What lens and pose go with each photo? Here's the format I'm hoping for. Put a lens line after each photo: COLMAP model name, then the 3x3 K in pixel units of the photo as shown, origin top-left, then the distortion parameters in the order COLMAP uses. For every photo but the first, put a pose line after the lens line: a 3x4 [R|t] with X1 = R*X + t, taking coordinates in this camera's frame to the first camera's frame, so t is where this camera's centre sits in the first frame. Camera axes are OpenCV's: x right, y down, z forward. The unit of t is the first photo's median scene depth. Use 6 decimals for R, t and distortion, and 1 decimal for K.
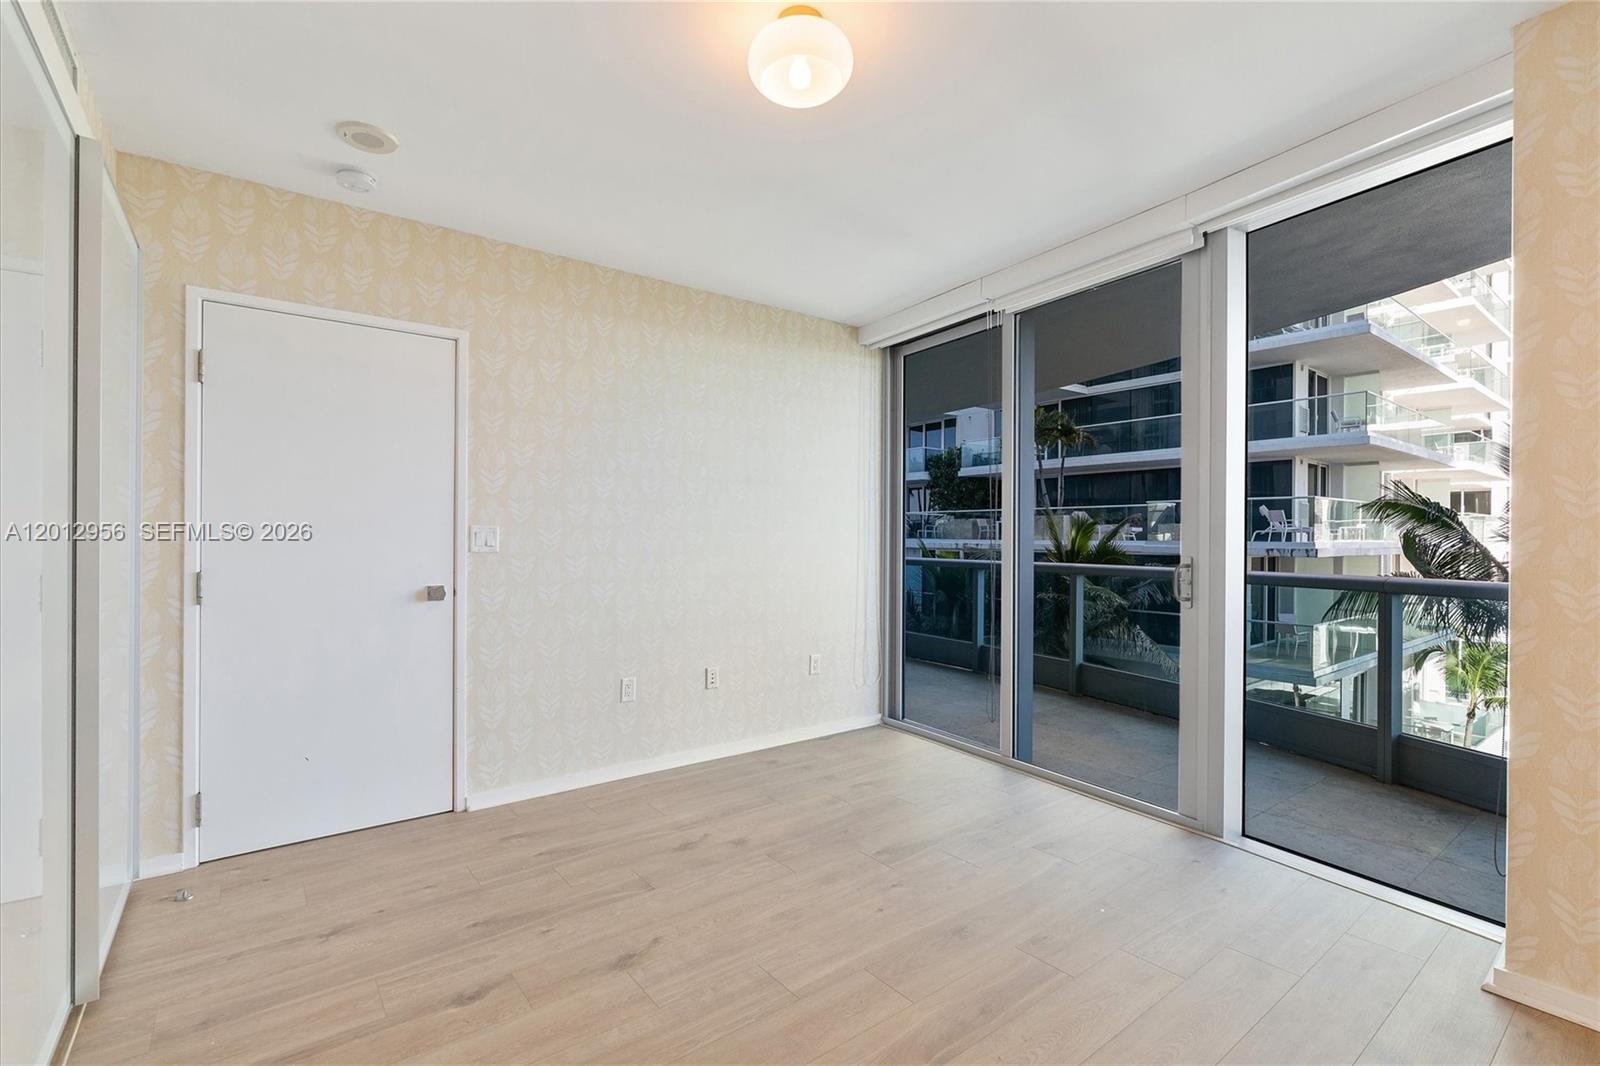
lens RADIAL K [[724.3, 0, 799.3], [0, 724.3, 544.3], [0, 0, 1]] dist [-0.006223, 0.000152]
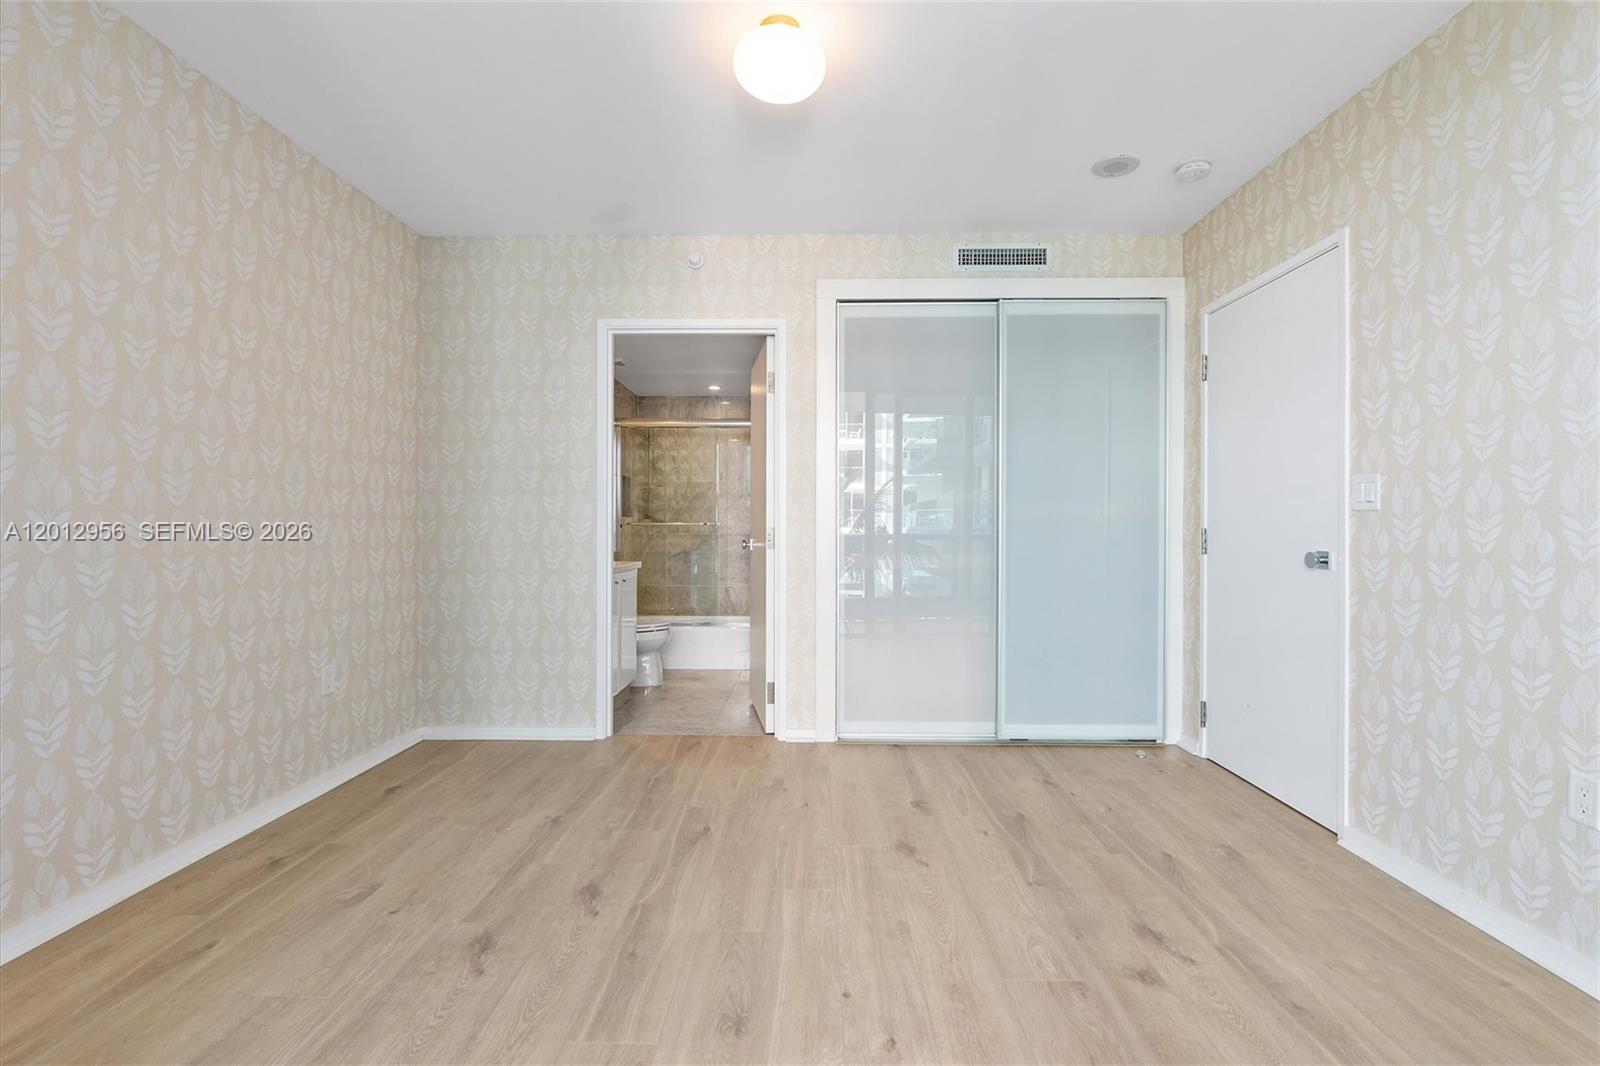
lens RADIAL K [[724.3, 0, 807.3], [0, 724.3, 526.9], [0, 0, 1]] dist [-0.006223, 0.000152]
pose [[-0.616262, -0.005603, -0.787522, 0.608827], [-0.011204, 0.999936, 0.001653, 0.040809], [0.787462, 0.009842, -0.616285, 1.227257]]
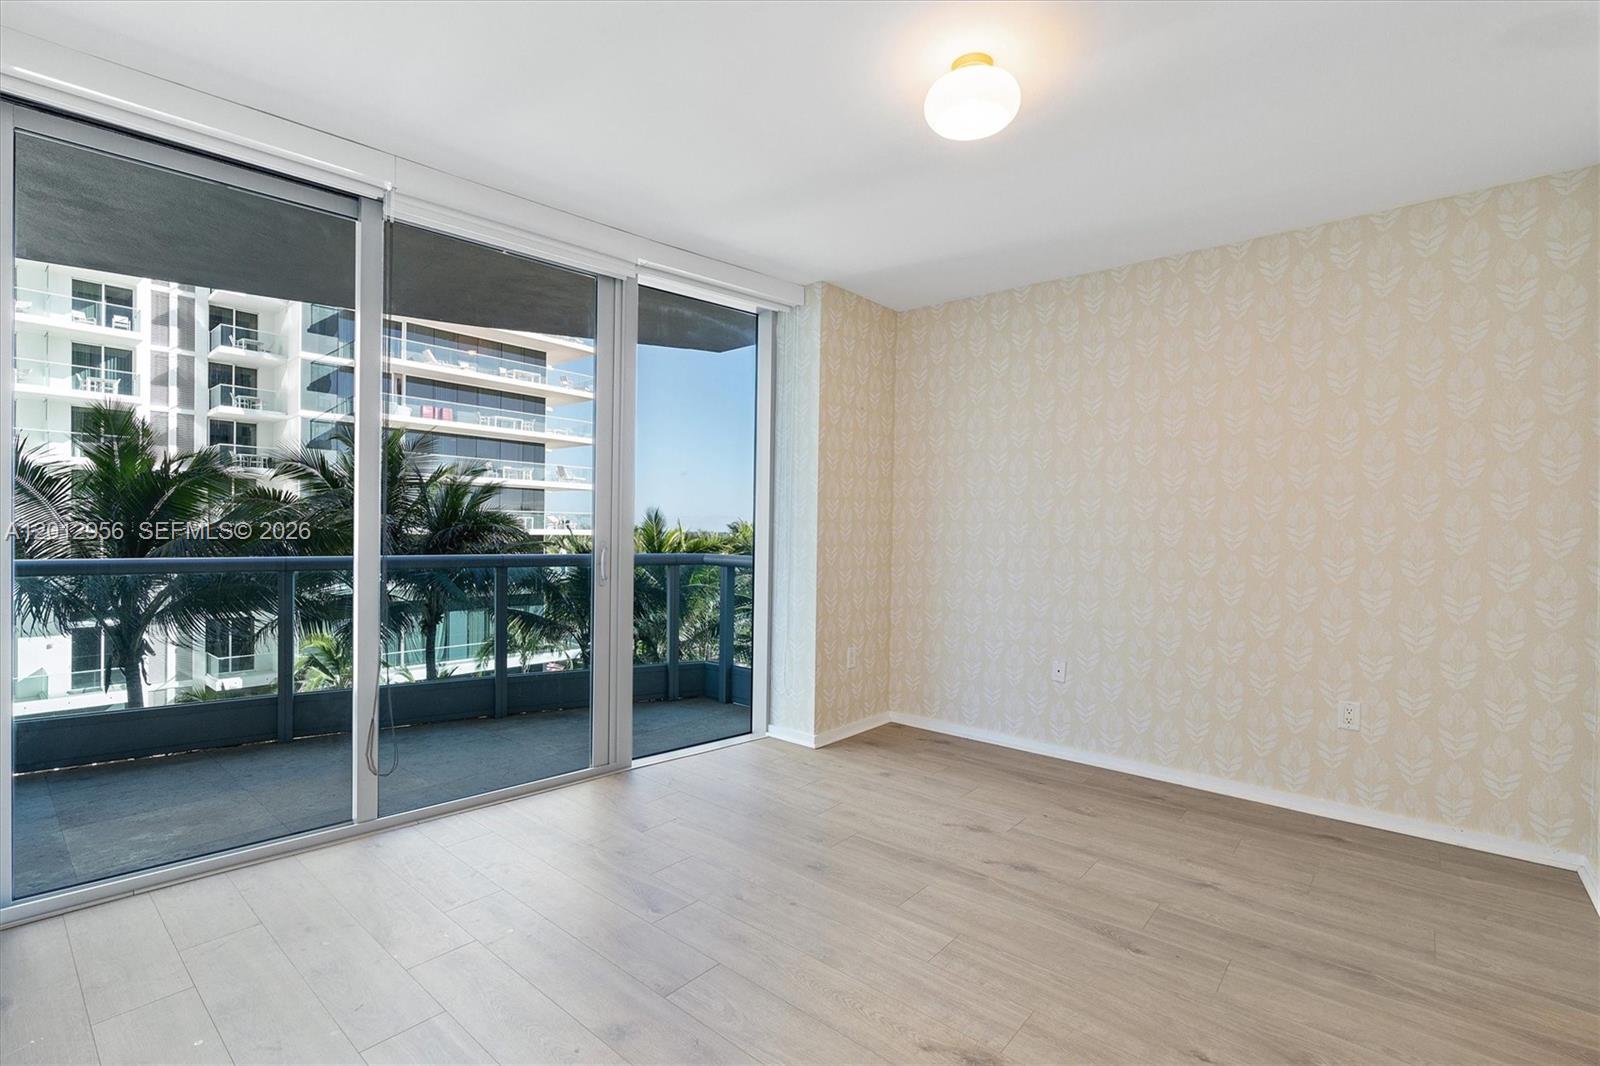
lens RADIAL K [[724.3, 0, 808.0], [0, 724.3, 537.4], [0, 0, 1]] dist [-0.006223, 0.000152]
pose [[-0.216815, -0.014626, 0.976103, -0.741473], [-0.006144, 0.999888, 0.013618, -0.005997], [-0.976193, -0.003045, -0.216880, 1.047381]]
